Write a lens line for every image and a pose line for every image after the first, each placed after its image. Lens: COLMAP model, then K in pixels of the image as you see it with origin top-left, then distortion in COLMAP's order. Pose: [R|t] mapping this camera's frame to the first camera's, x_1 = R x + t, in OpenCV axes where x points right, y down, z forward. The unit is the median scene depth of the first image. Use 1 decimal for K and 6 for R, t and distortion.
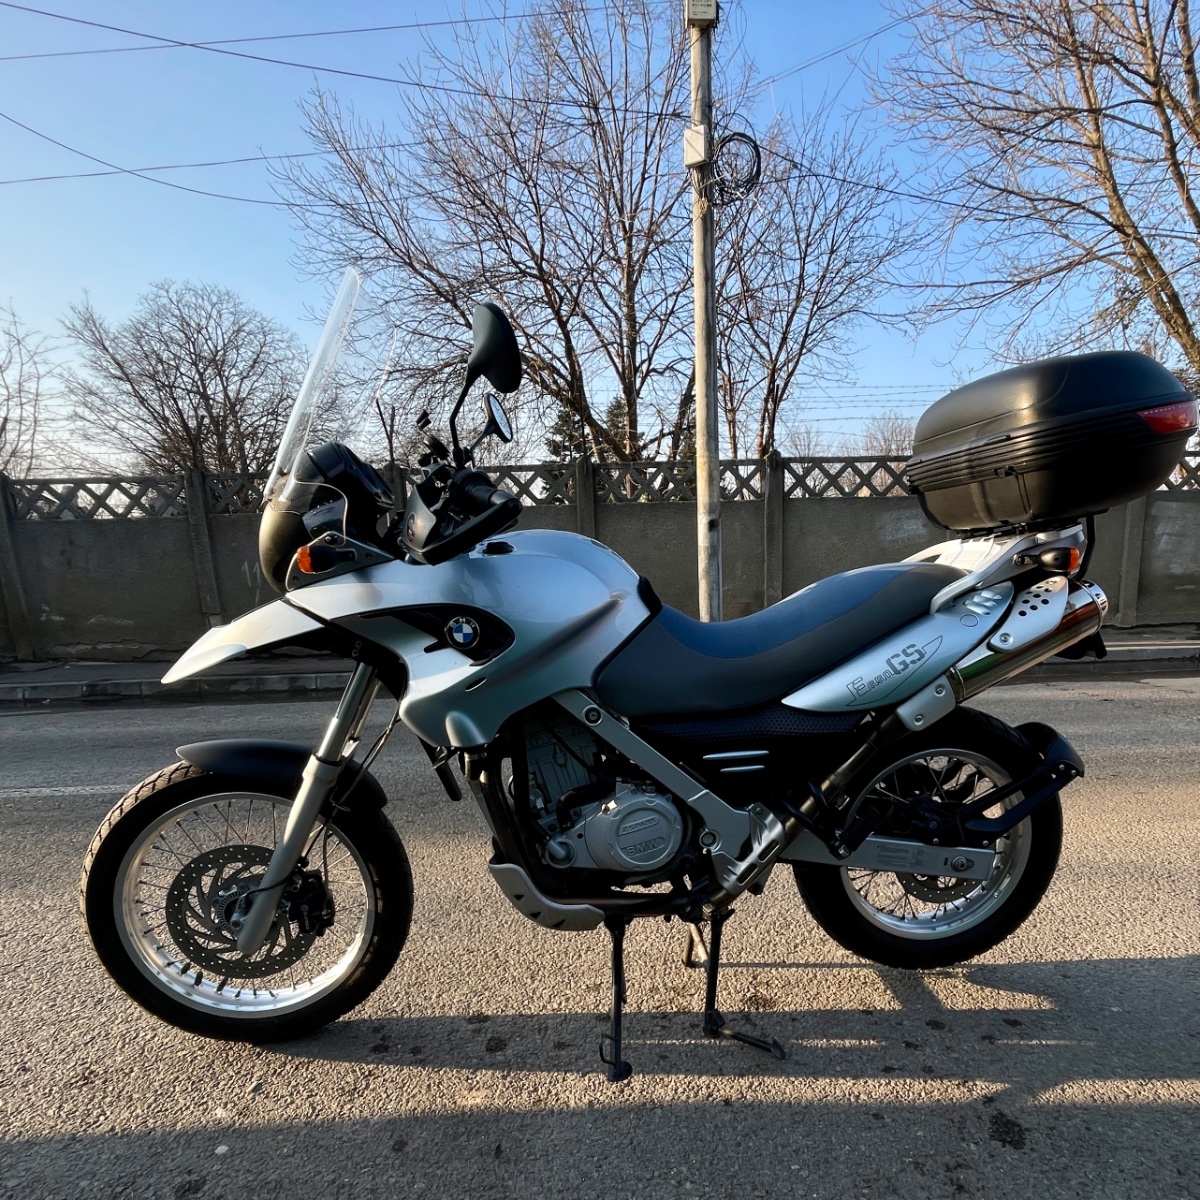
lens RADIAL K [[736.3, 0, 640.2], [0, 736.3, 704.9], [0, 0, 1]] dist [0.000043, -0.002927]
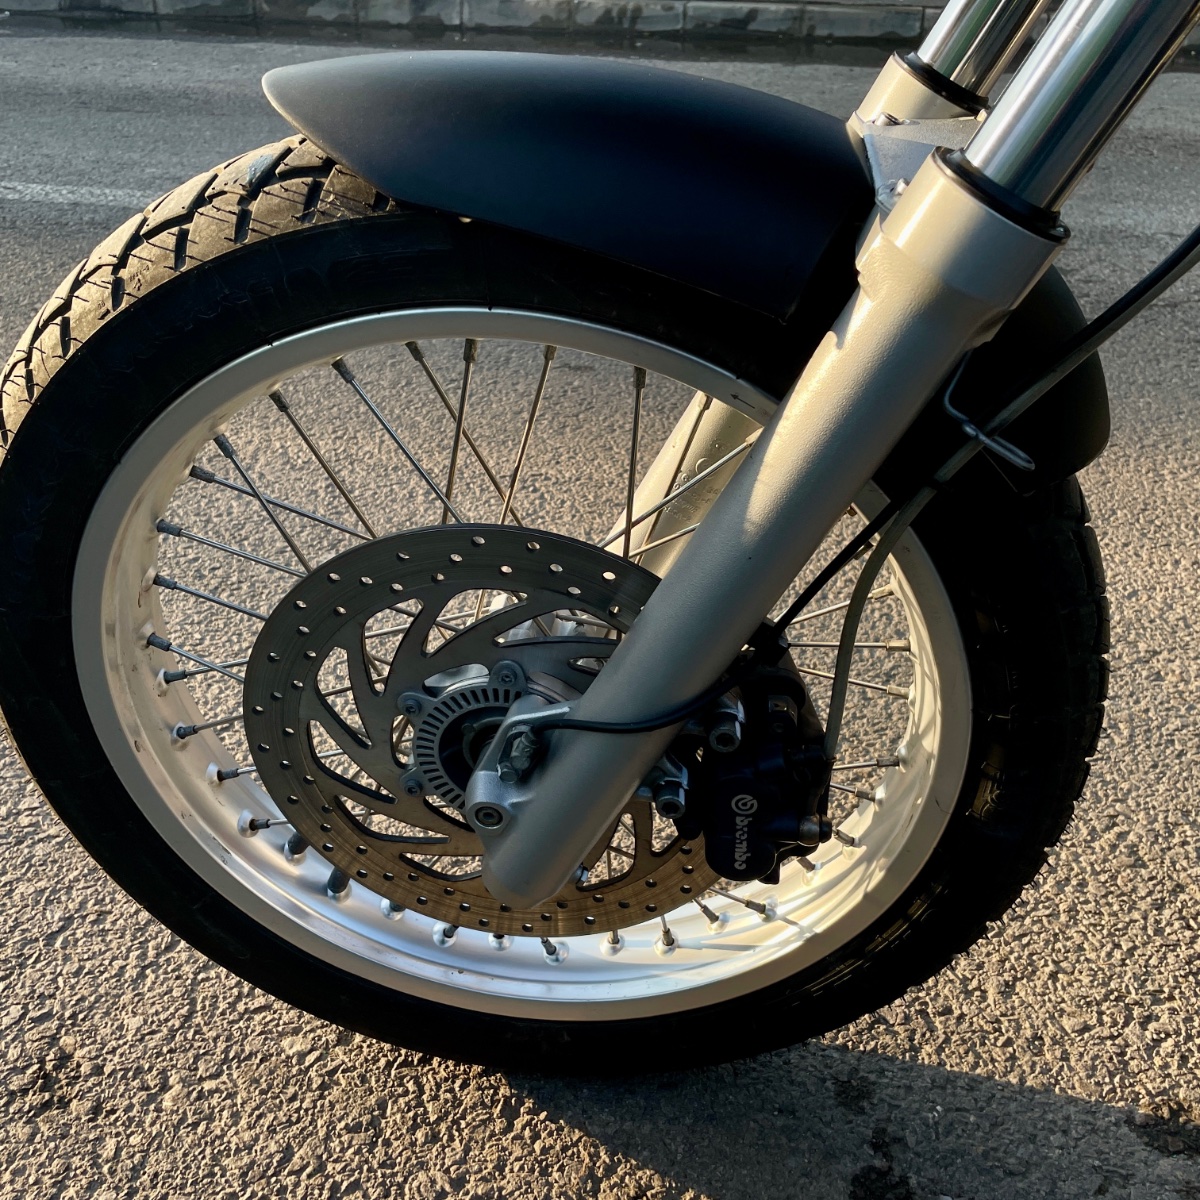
lens RADIAL K [[1187.8, 0, 622.0], [0, 1187.8, 580.3], [0, 0, 1]] dist [0.043943, 0.000000]
pose [[0.963415, 0.168134, -0.208718, -0.417741], [-0.082729, 0.927280, 0.365113, 0.058616], [0.254928, -0.334488, 0.907265, 0.637581]]
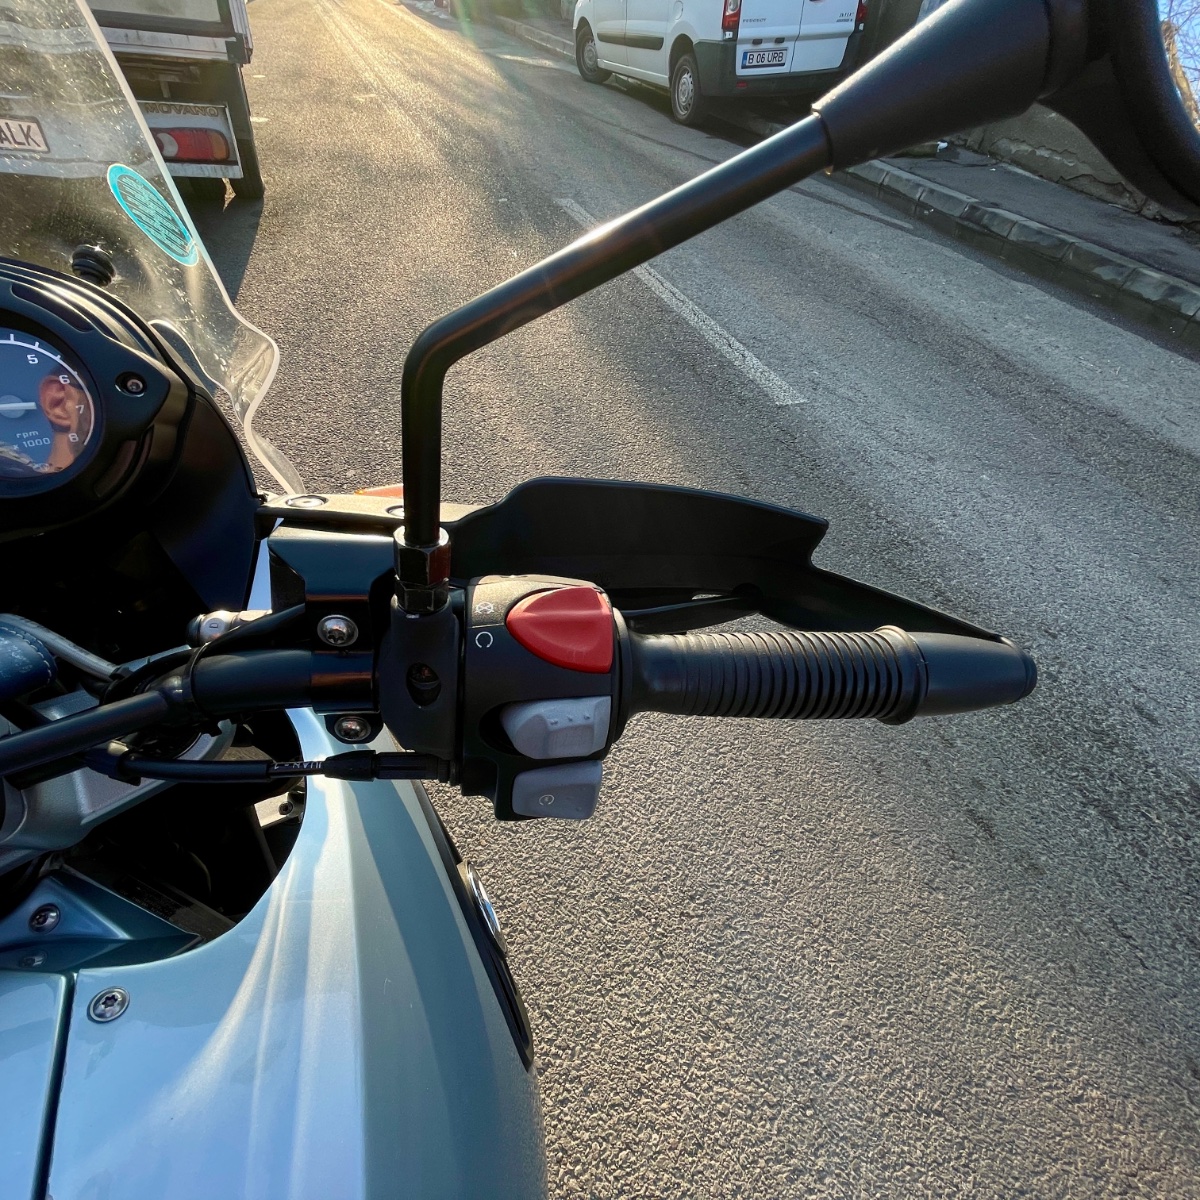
lens RADIAL K [[643.5, 0, 598.4], [0, 643.5, 597.1], [0, 0, 1]] dist [-0.004125, -0.000149]
pose [[0.309804, 0.709652, -0.632784, -0.148282], [-0.256492, 0.703232, 0.663081, -0.432753], [0.915551, -0.043121, 0.399884, 1.081556]]
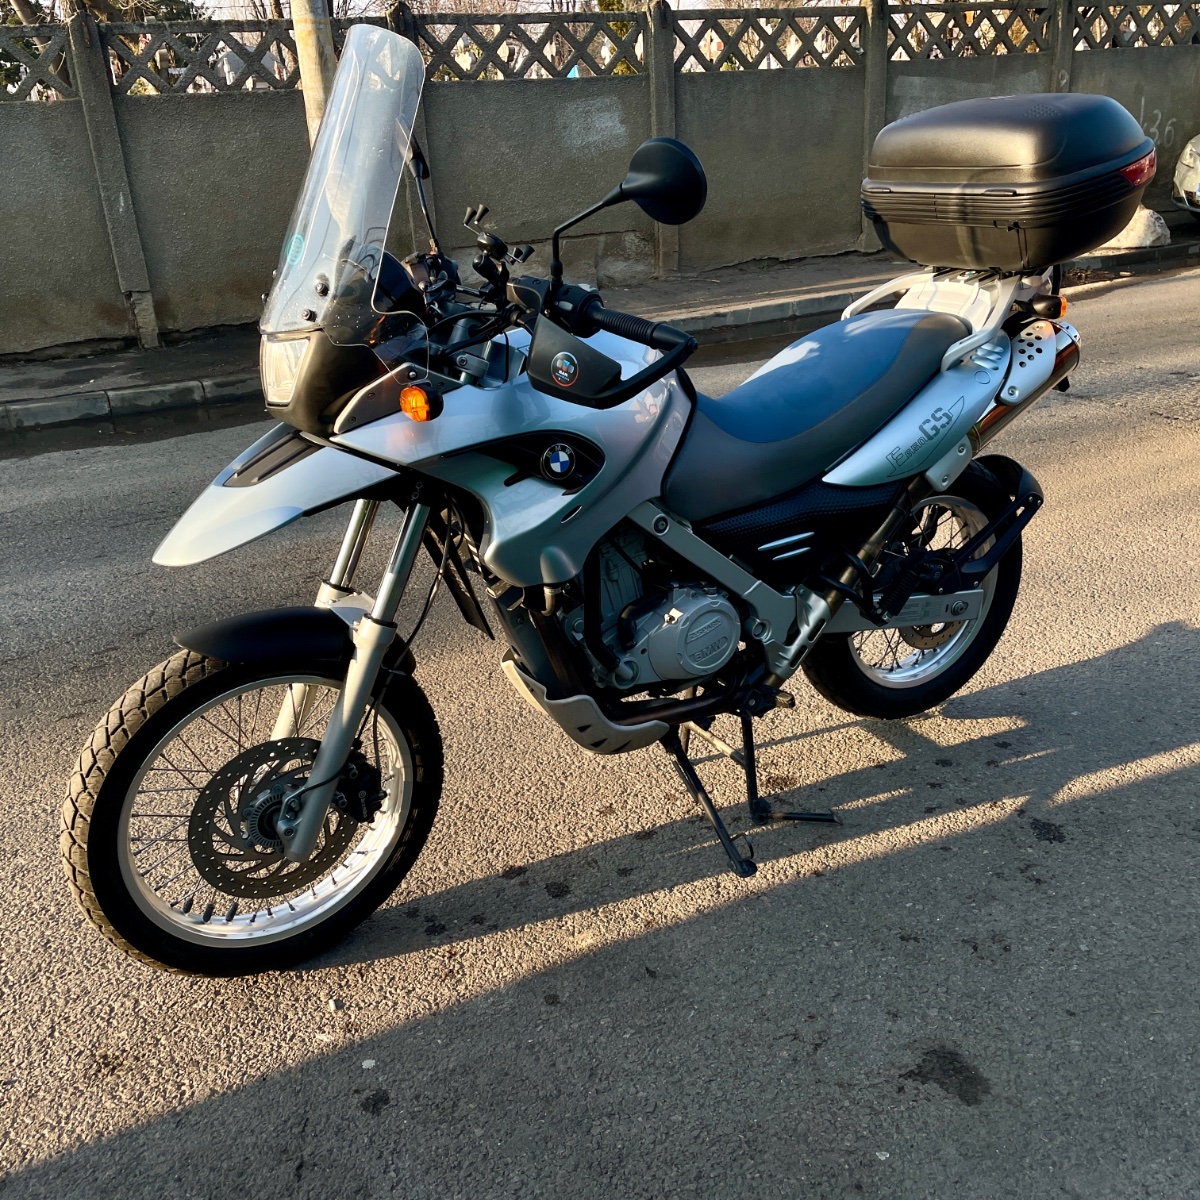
lens RADIAL K [[1187.8, 0, 587.4], [0, 1187.8, 576.1], [0, 0, 1]] dist [0.043943, 0.000000]
pose [[0.917730, -0.168121, 0.359870, -0.661416], [0.108983, 0.977816, 0.178883, -0.189043], [-0.381961, -0.124946, 0.915693, -0.332574]]
